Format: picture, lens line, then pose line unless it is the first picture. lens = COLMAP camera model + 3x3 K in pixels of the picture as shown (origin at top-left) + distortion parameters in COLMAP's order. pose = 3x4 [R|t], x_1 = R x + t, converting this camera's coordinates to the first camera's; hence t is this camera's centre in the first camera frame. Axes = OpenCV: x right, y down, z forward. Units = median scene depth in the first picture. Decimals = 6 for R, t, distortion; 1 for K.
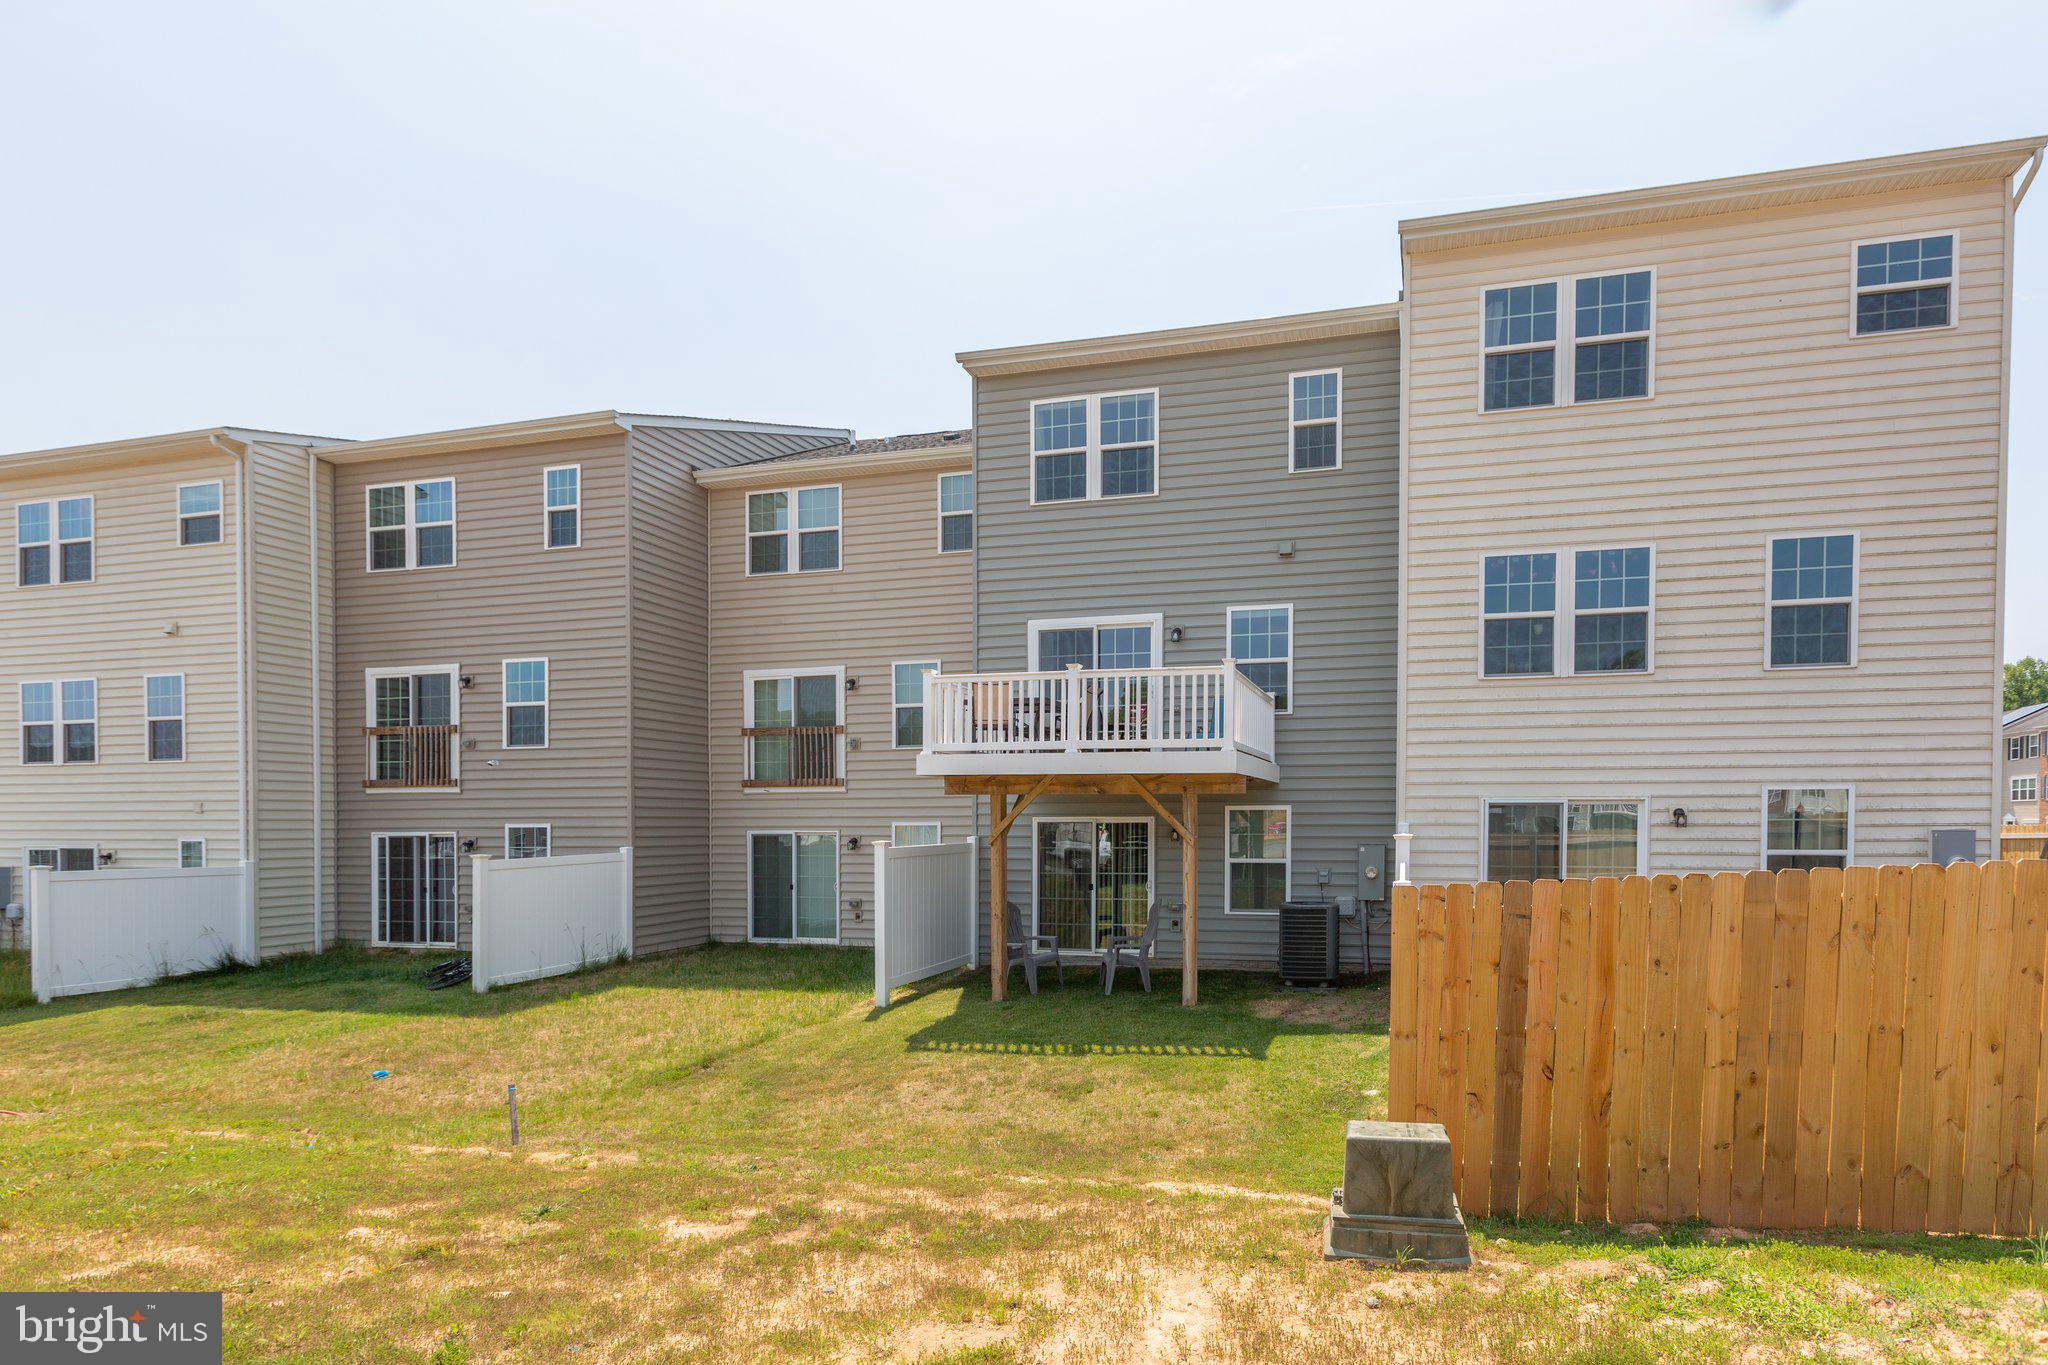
lens RADIAL K [[940.0, 0, 1024.0], [0, 940.0, 682.5], [0, 0, 1]] dist [0.000086, -0.000791]
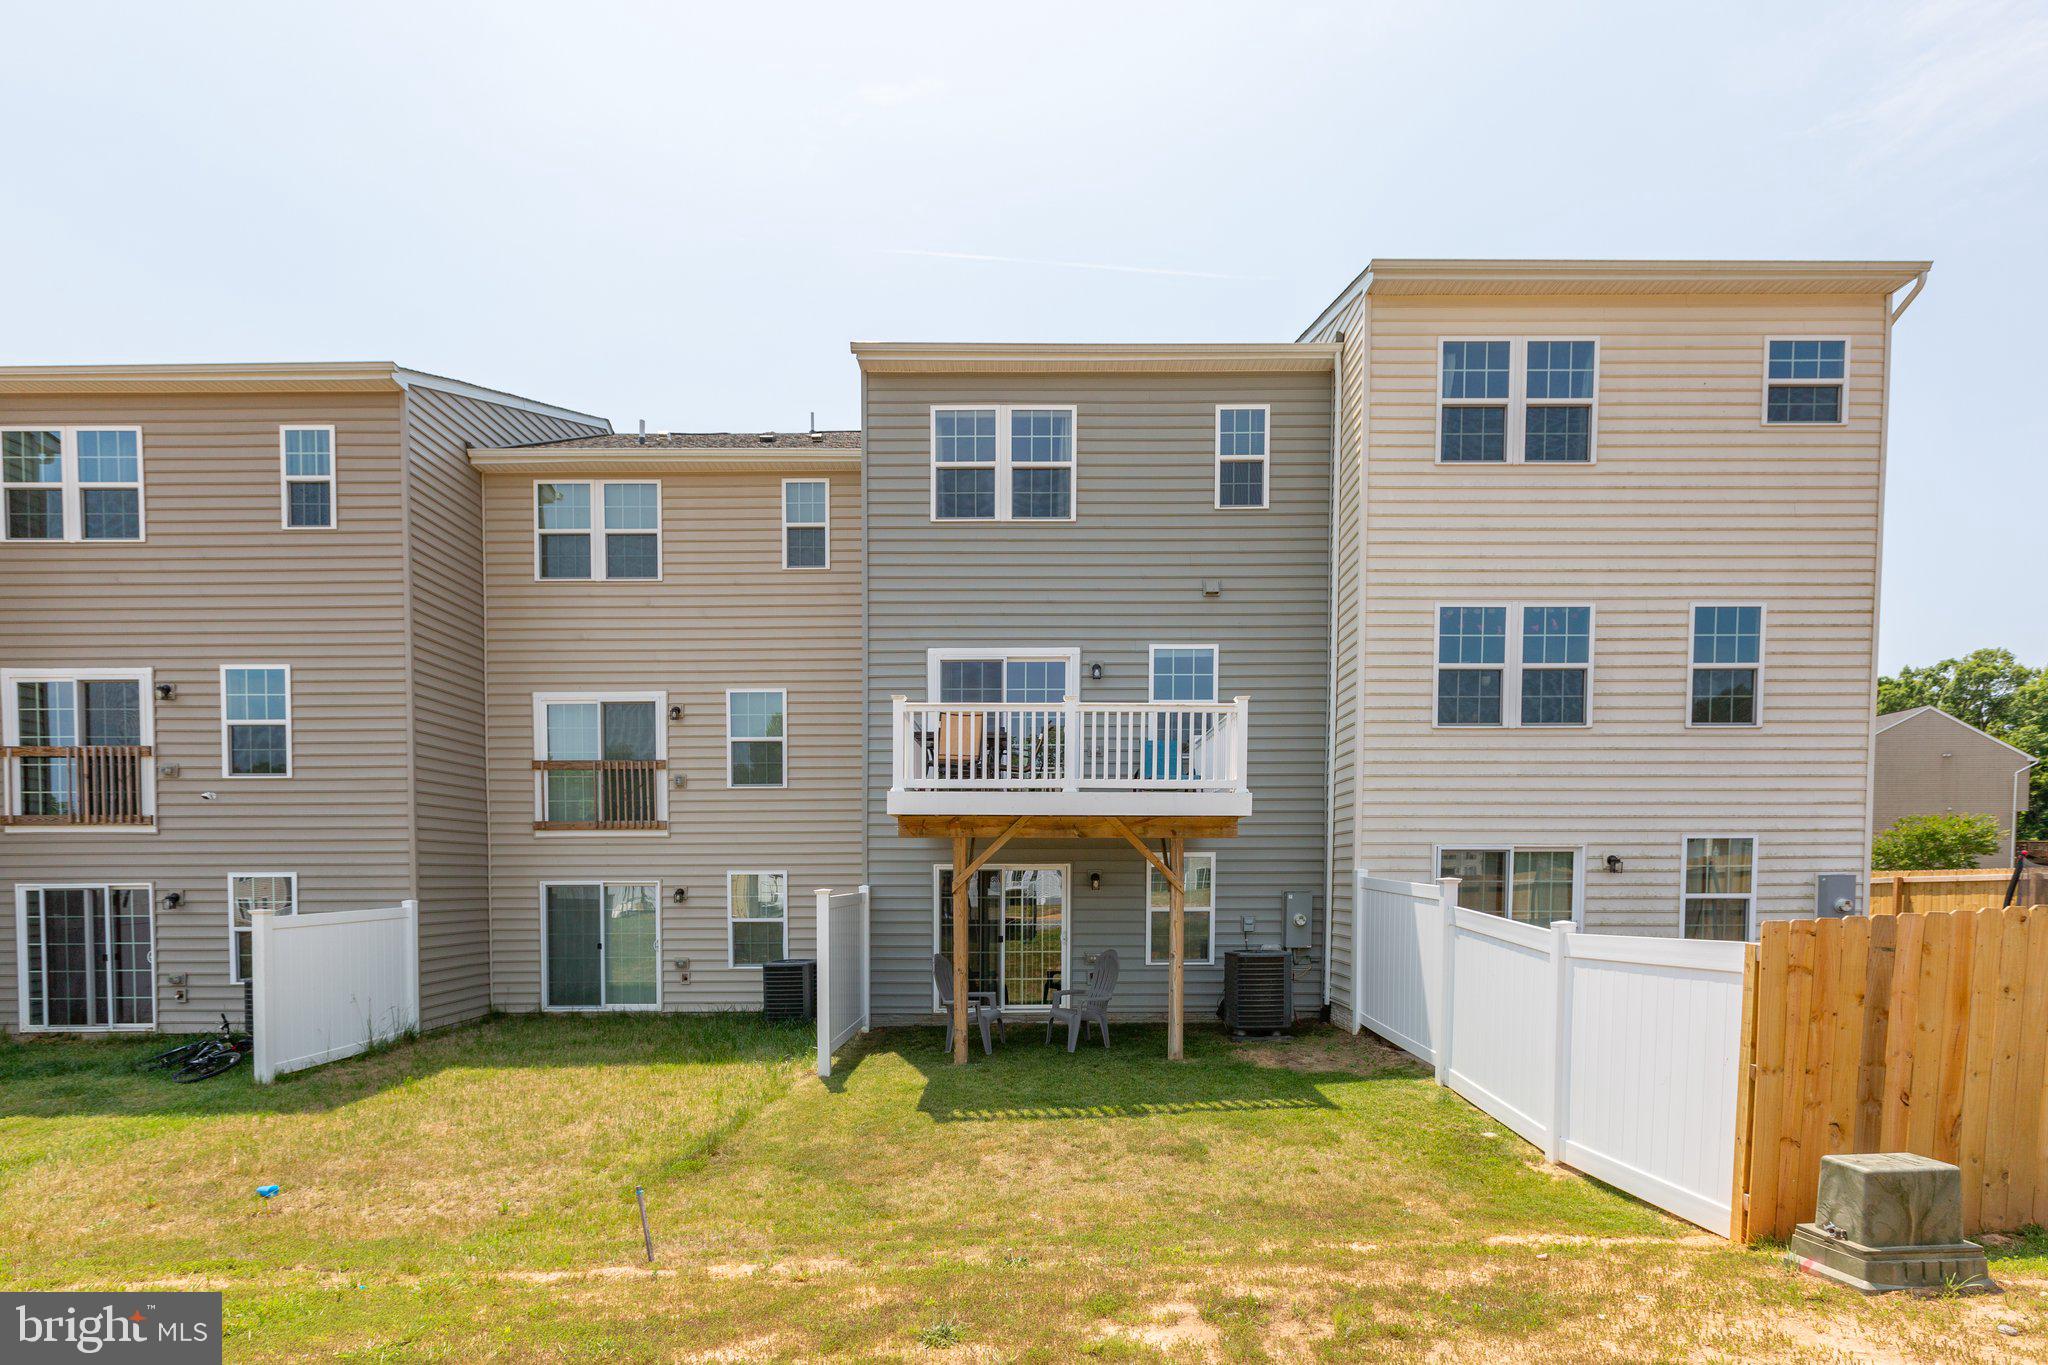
lens RADIAL K [[1006.2, 0, 1023.8], [0, 1006.2, 752.6], [0, 0, 1]] dist [0.000426, -0.000648]
pose [[0.972747, 0.027641, 0.230216, -0.148476], [-0.034043, 0.999135, 0.023883, 0.009533], [-0.229357, -0.031070, 0.972846, 0.036355]]
